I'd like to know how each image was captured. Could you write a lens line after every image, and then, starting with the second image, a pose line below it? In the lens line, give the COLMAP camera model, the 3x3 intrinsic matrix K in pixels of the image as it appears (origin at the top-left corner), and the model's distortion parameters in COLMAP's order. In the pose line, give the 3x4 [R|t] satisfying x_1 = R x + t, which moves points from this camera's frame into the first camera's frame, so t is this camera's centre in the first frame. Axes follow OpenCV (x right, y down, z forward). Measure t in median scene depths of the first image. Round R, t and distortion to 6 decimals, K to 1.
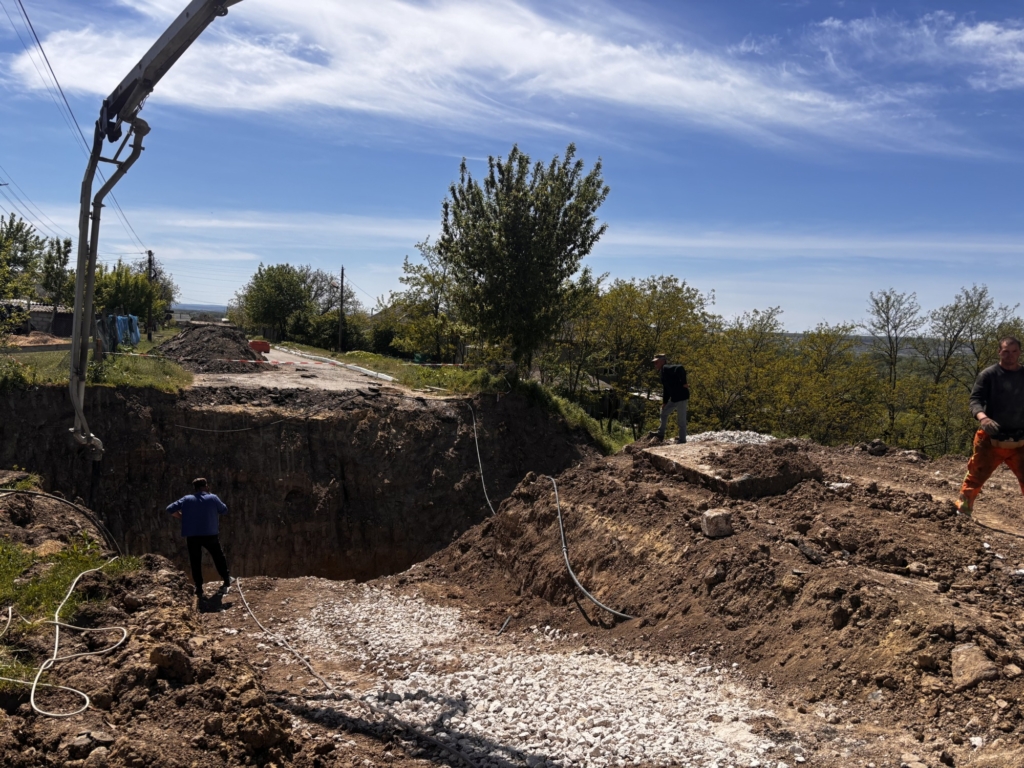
lens RADIAL K [[781.6, 0, 569.7], [0, 781.6, 398.1], [0, 0, 1]] dist [0.058414, -0.075672]
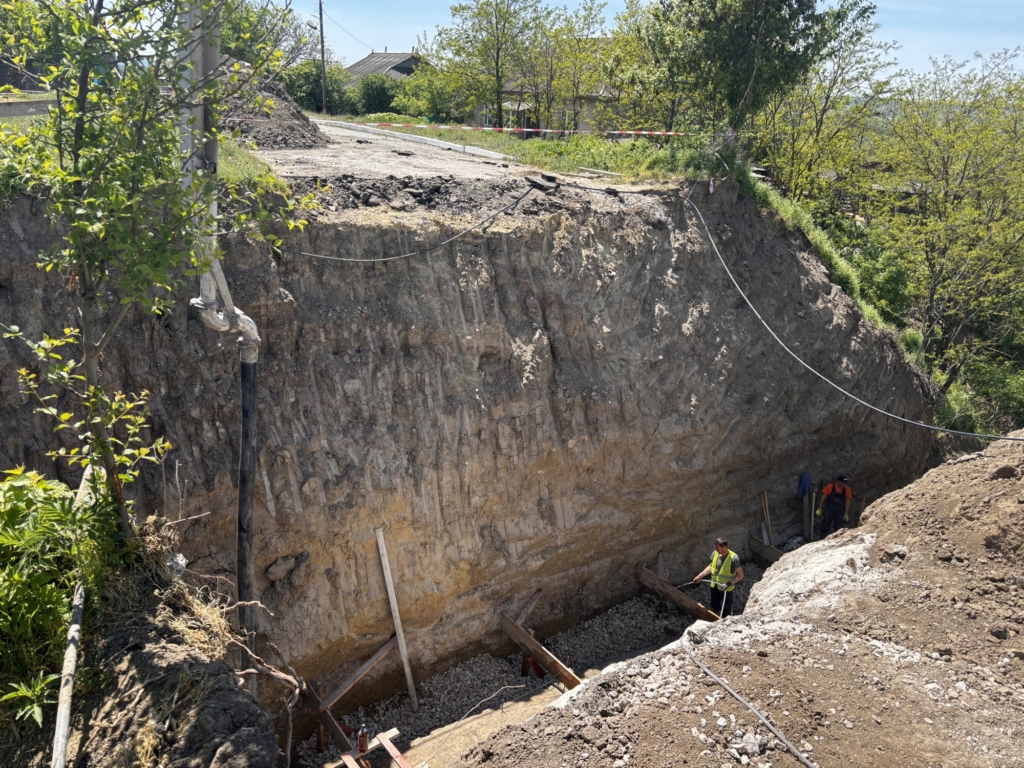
lens RADIAL K [[725.5, 0, 536.8], [0, 725.5, 400.9], [0, 0, 1]] dist [0.104679, -0.087172]
pose [[0.998205, -0.024462, 0.054666, -0.325519], [0.006772, 0.953026, 0.302812, -0.020221], [-0.059506, -0.301898, 0.951481, 0.412510]]
